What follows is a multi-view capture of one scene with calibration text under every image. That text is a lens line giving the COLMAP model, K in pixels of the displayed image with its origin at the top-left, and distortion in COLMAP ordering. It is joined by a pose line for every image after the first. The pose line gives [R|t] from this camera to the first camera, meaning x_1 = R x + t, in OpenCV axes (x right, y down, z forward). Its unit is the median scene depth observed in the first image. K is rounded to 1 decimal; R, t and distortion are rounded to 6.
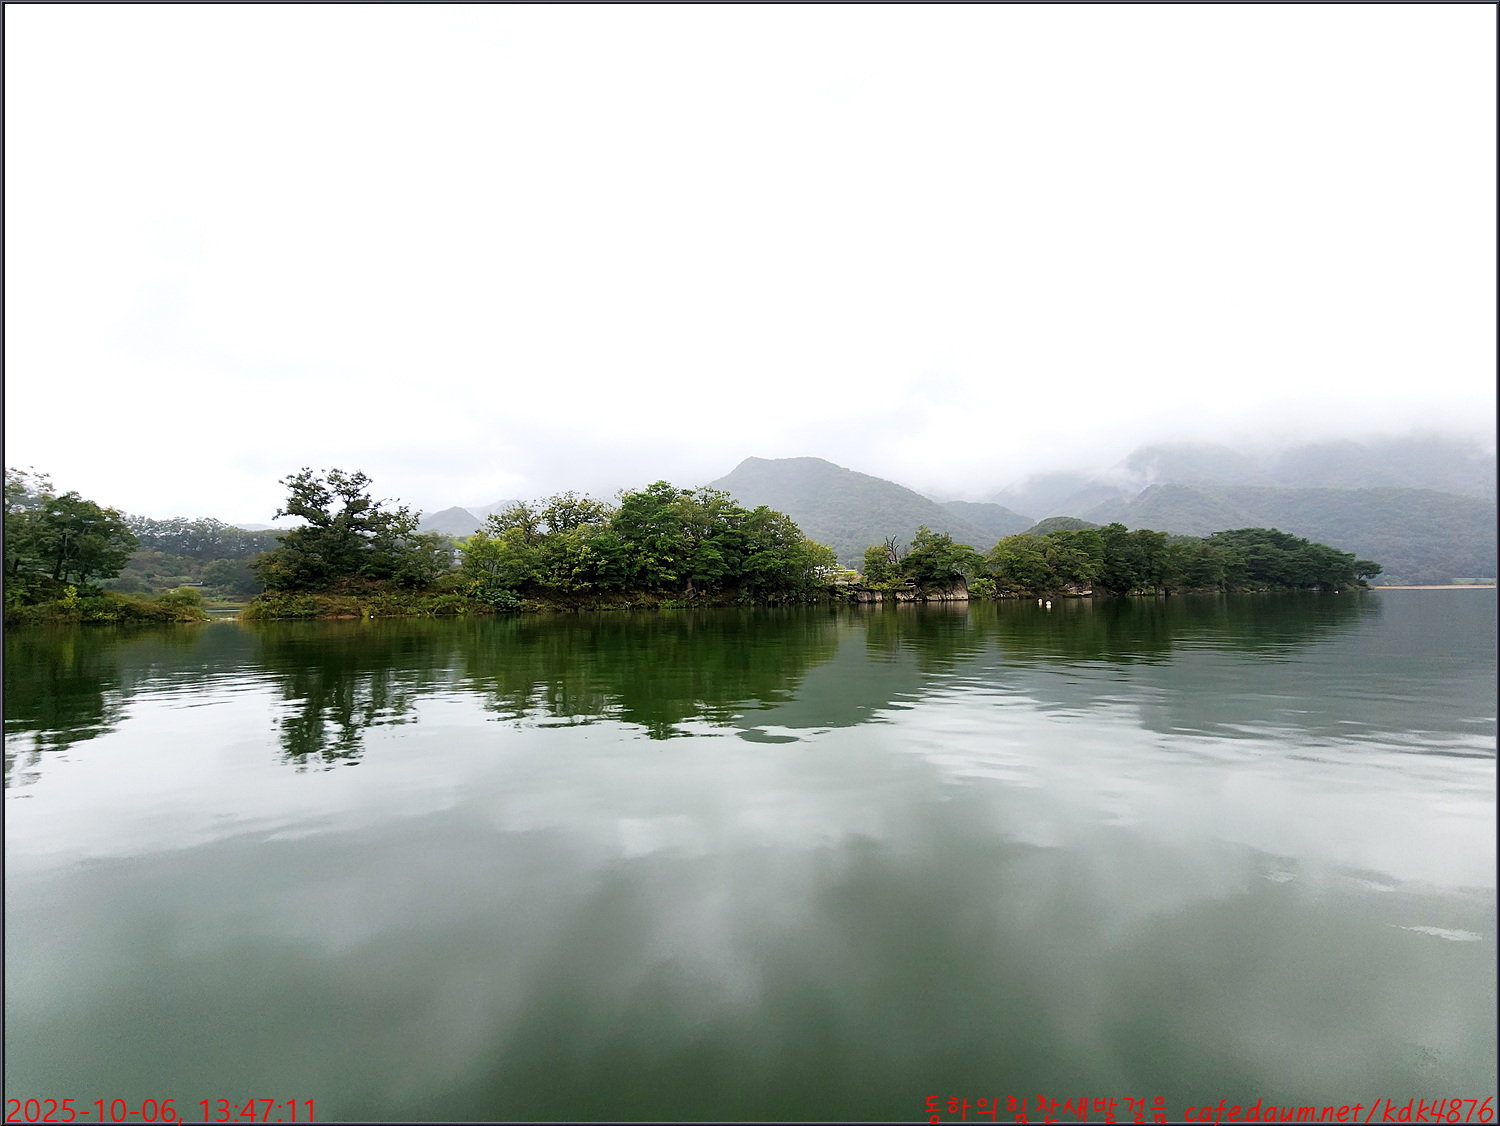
lens RADIAL K [[593.2, 0, 750.0], [0, 593.2, 563.0], [0, 0, 1]] dist [0.000262, -0.000061]
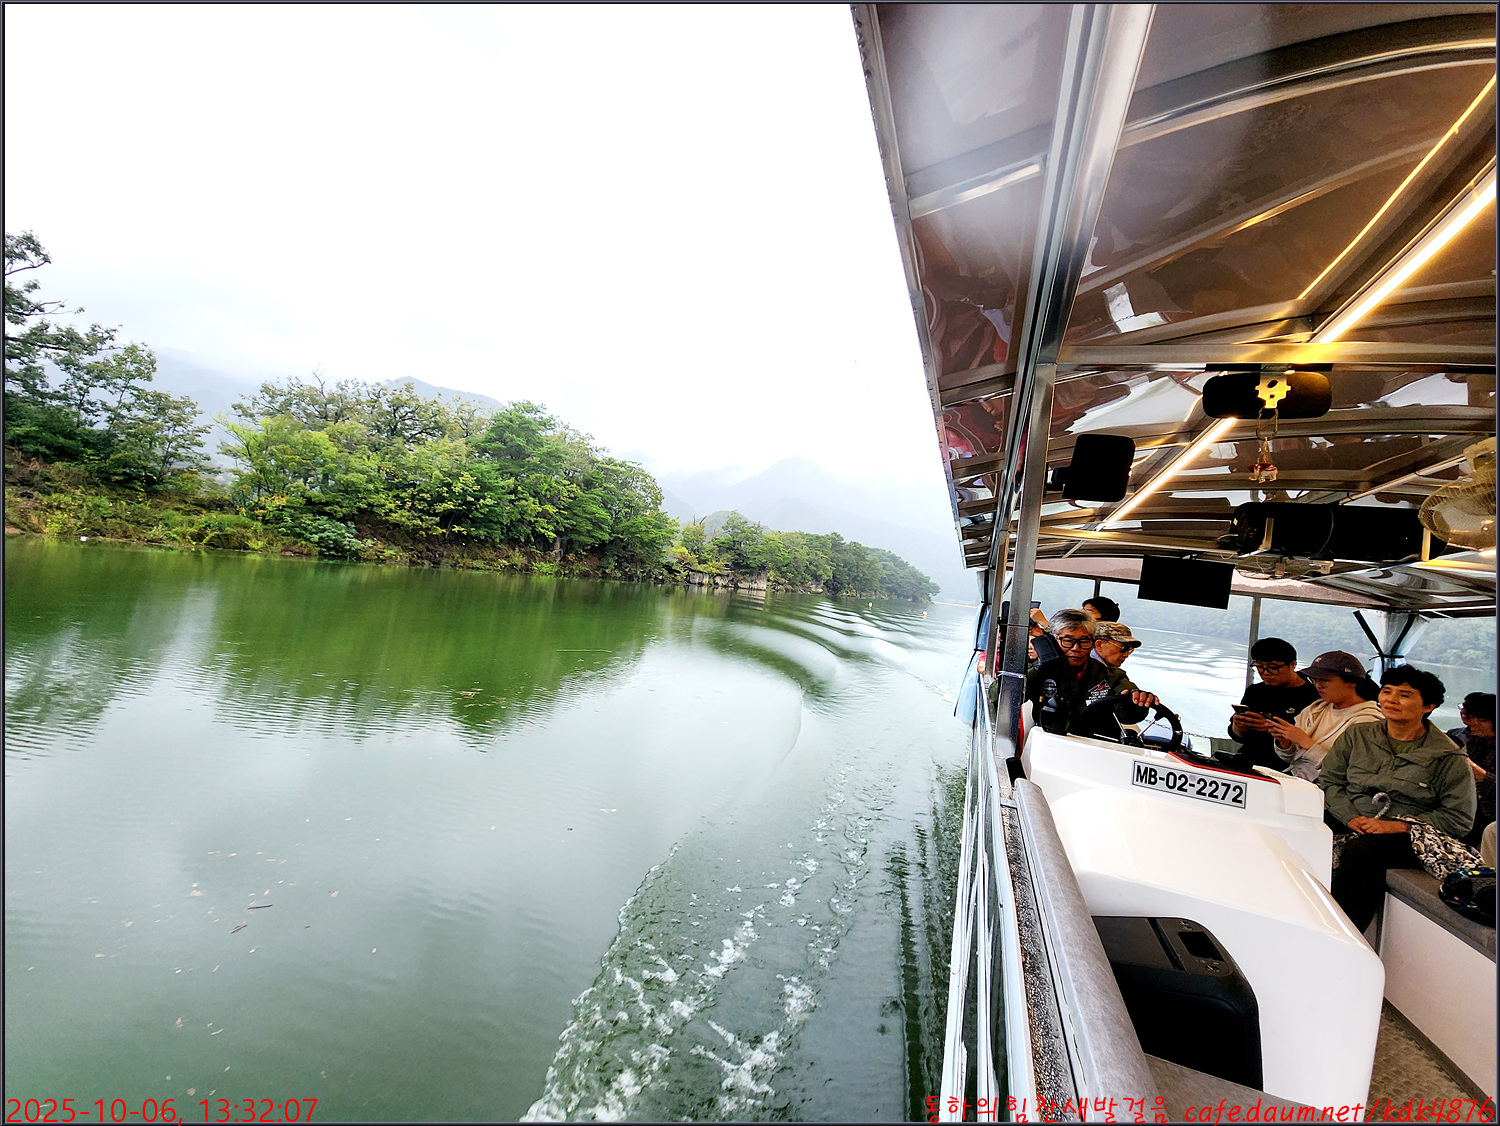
lens RADIAL K [[593.2, 0, 750.0], [0, 593.2, 563.0], [0, 0, 1]] dist [0.000262, -0.000061]
pose [[0.854950, 0.132395, 0.501530, -0.295453], [-0.160535, 0.986943, 0.013126, 0.010296], [-0.493244, -0.091735, 0.865041, 0.212897]]
